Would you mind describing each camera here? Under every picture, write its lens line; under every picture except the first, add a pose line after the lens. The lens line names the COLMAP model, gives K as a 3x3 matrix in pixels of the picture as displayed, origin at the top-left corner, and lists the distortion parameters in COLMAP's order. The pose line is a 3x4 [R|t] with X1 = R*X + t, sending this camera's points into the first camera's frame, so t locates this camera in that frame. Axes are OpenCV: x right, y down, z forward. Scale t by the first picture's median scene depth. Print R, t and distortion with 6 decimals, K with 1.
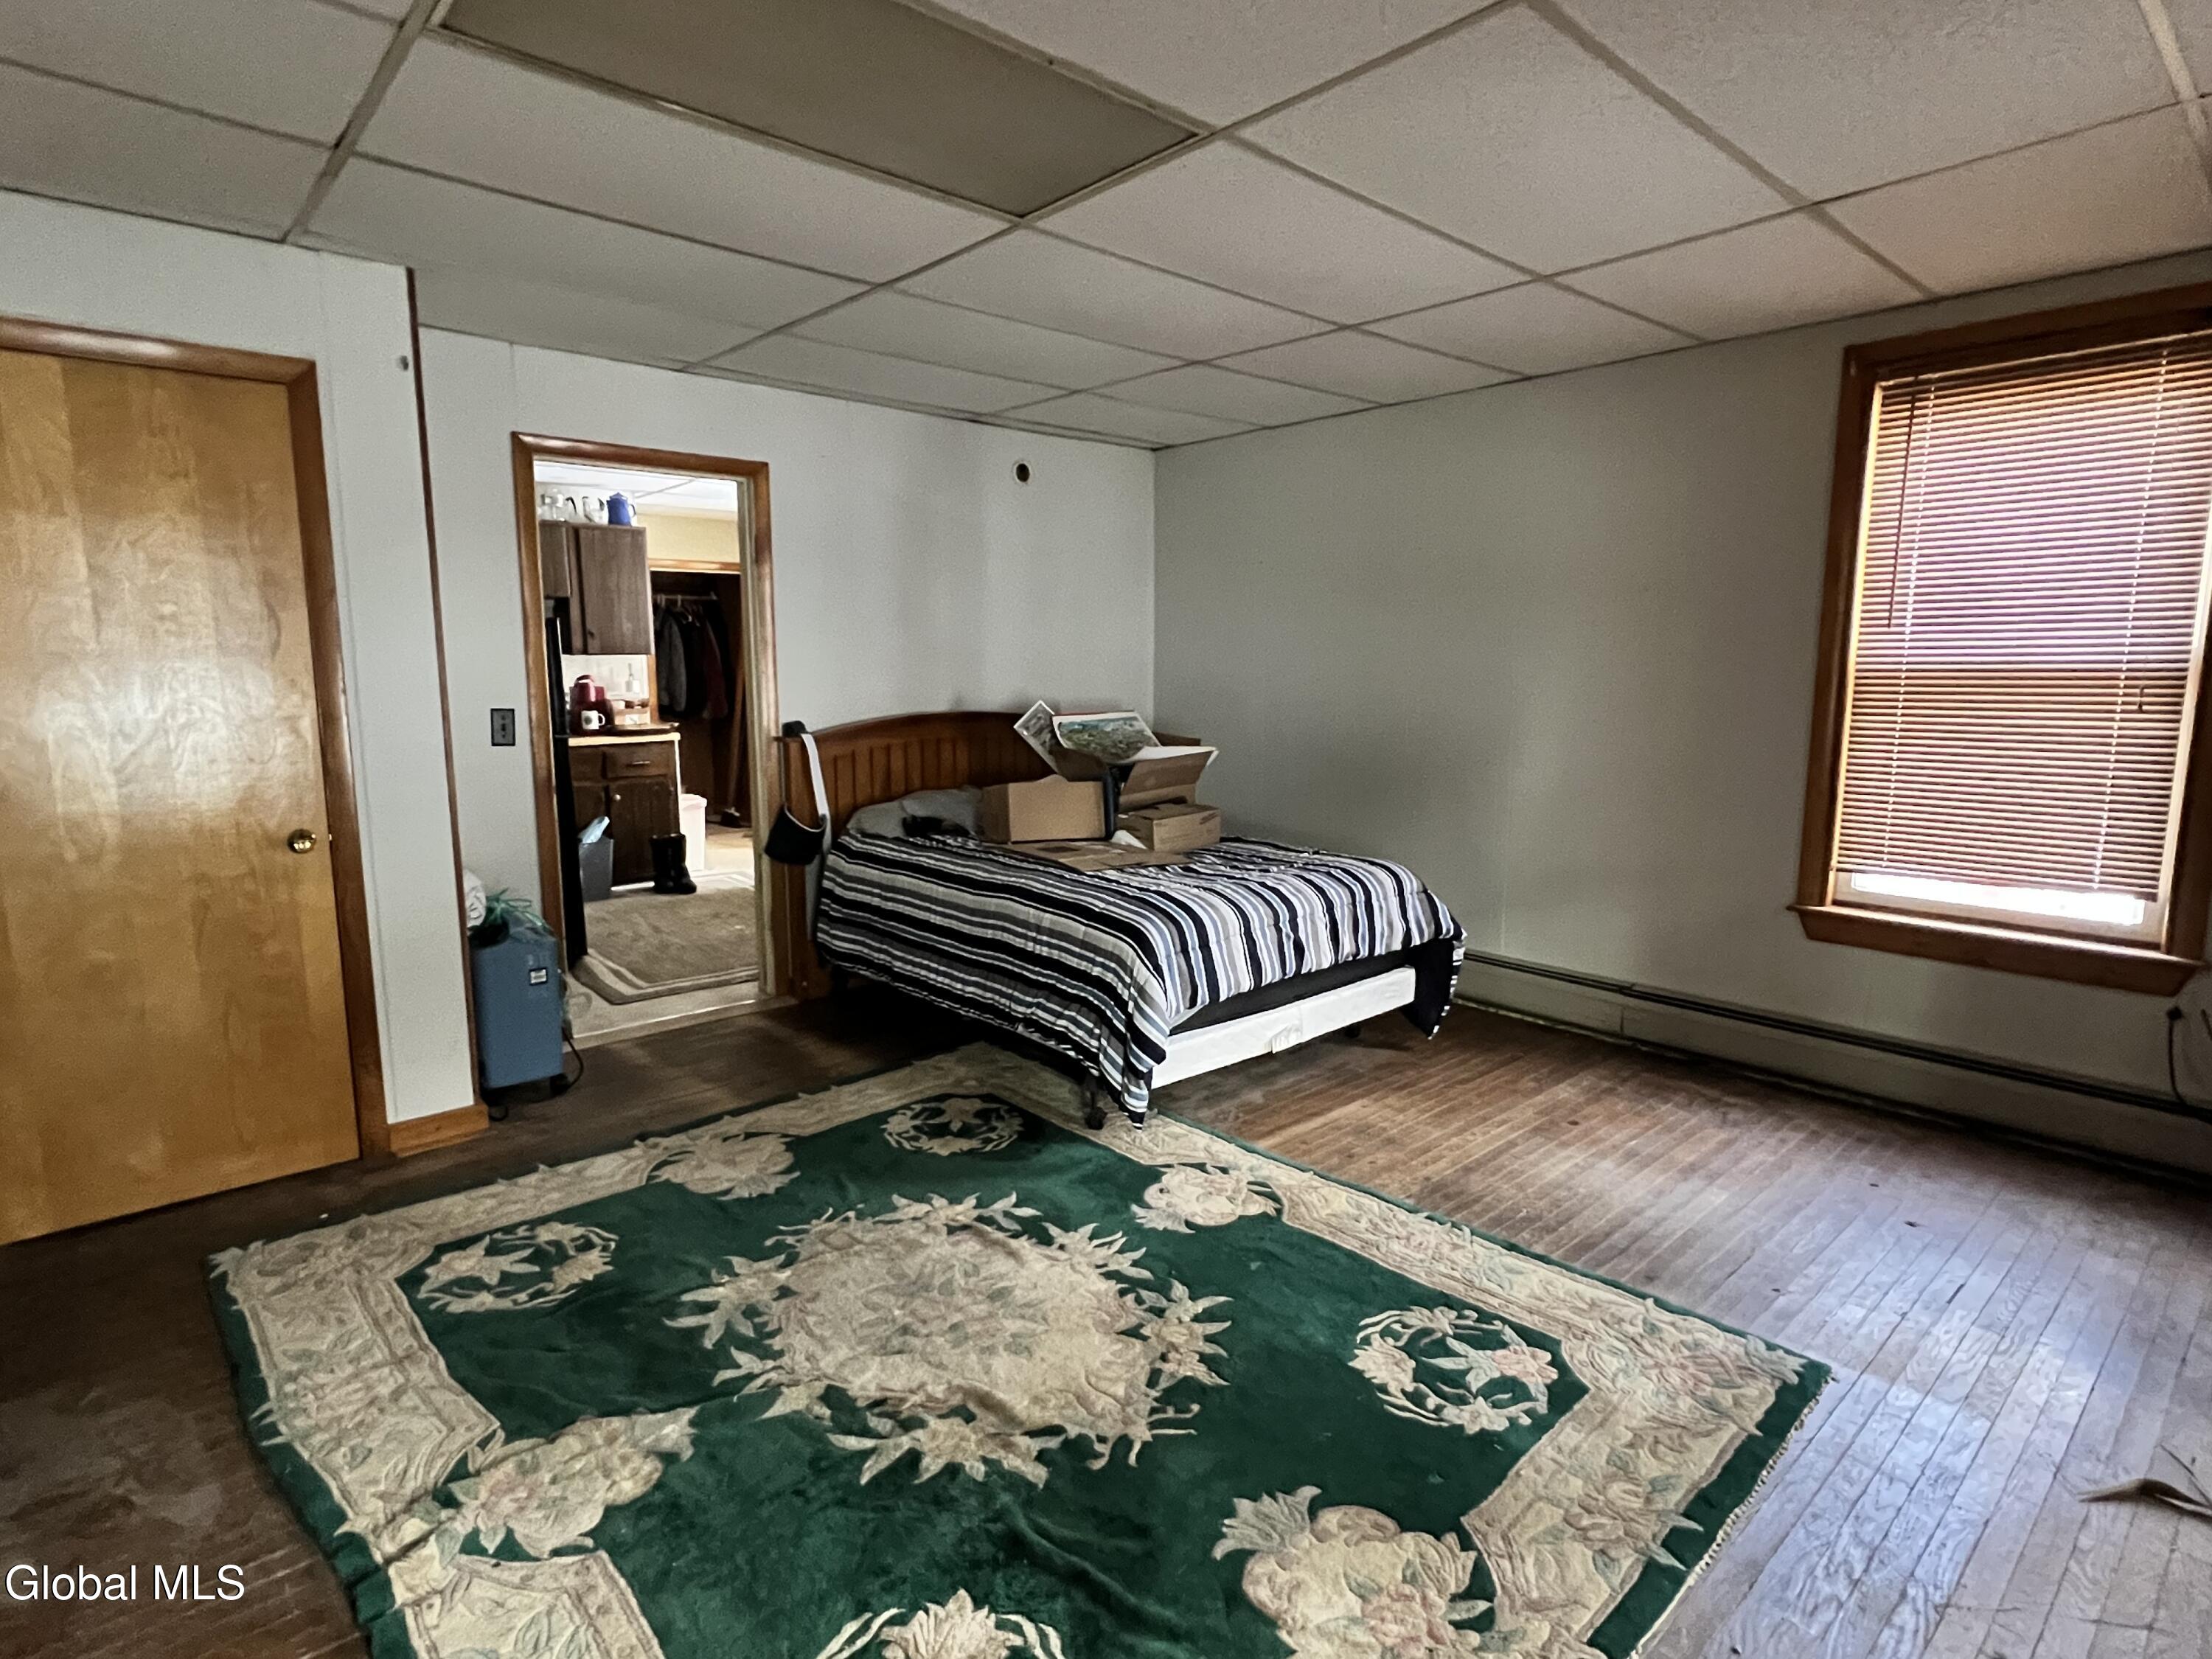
lens RADIAL K [[1160.1, 0, 1106.0], [0, 1160.1, 829.5], [0, 0, 1]] dist [-0.000831, 0.000105]
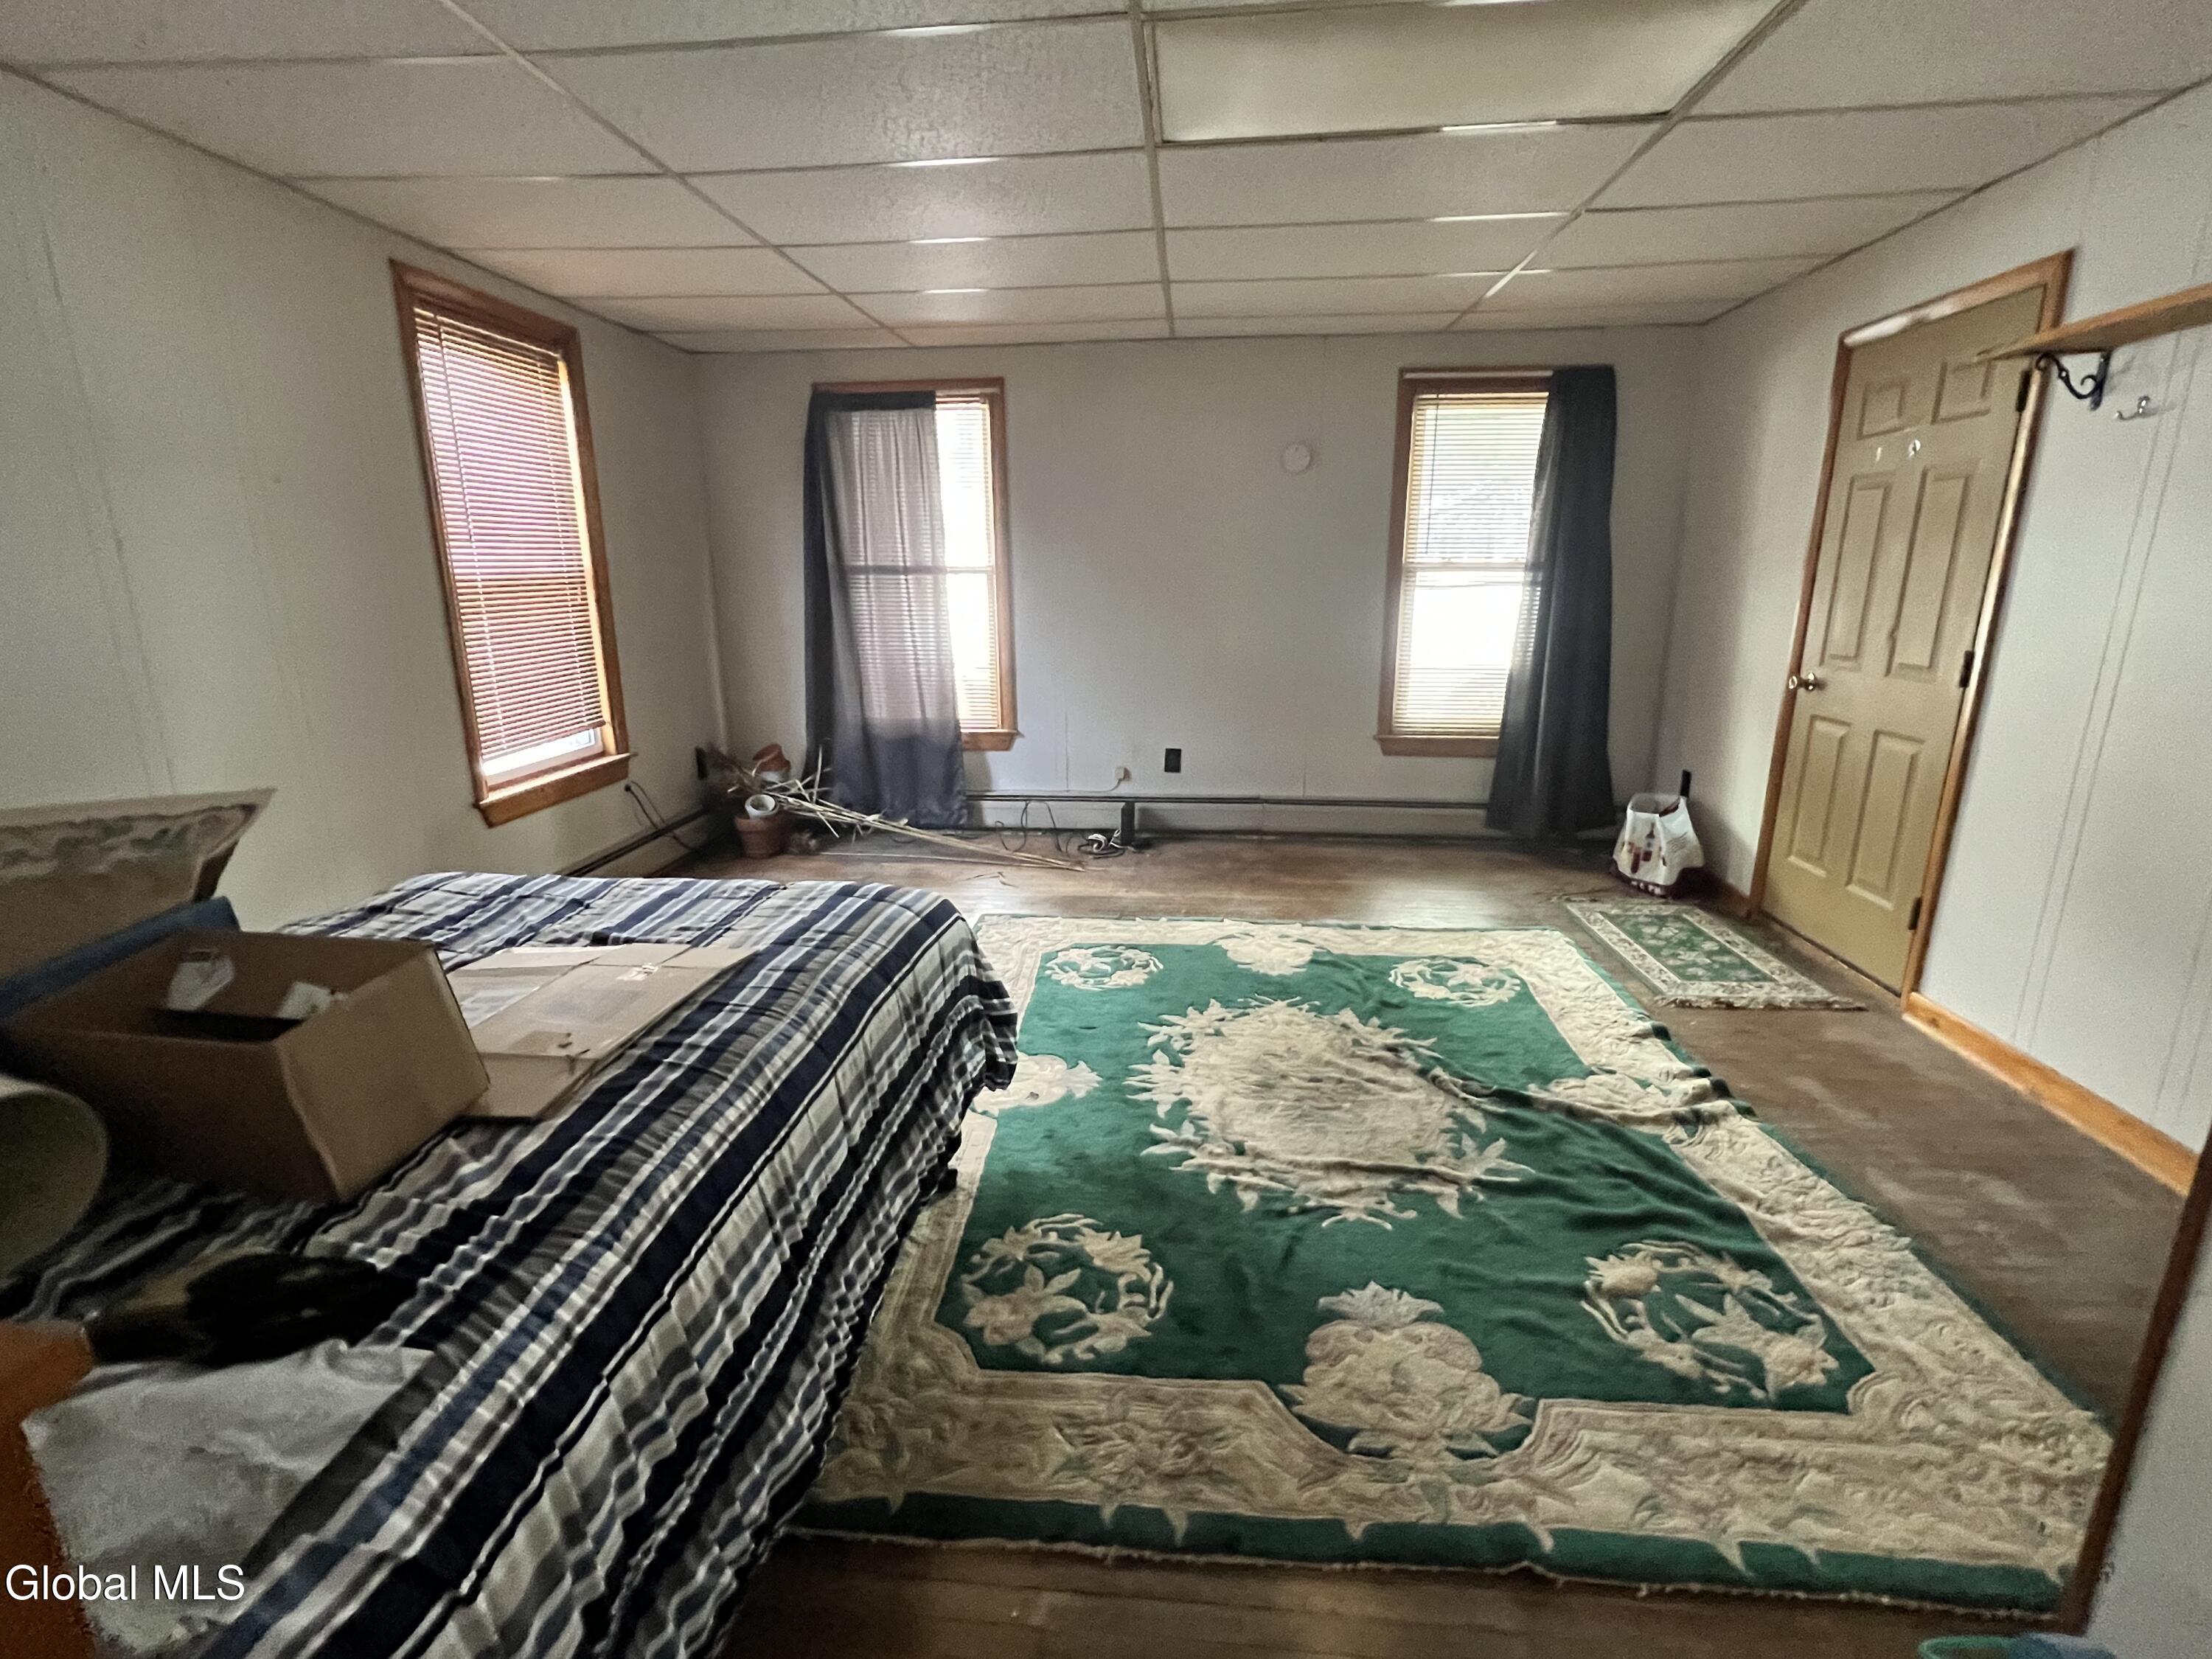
lens RADIAL K [[1011.0, 0, 1099.6], [0, 1011.0, 833.7], [0, 0, 1]] dist [0.001065, 0.000245]
pose [[-0.684671, -0.178511, 0.706654, -0.612946], [0.116359, 0.930337, 0.347756, -0.218845], [-0.719504, 0.320324, -0.616203, 1.525637]]
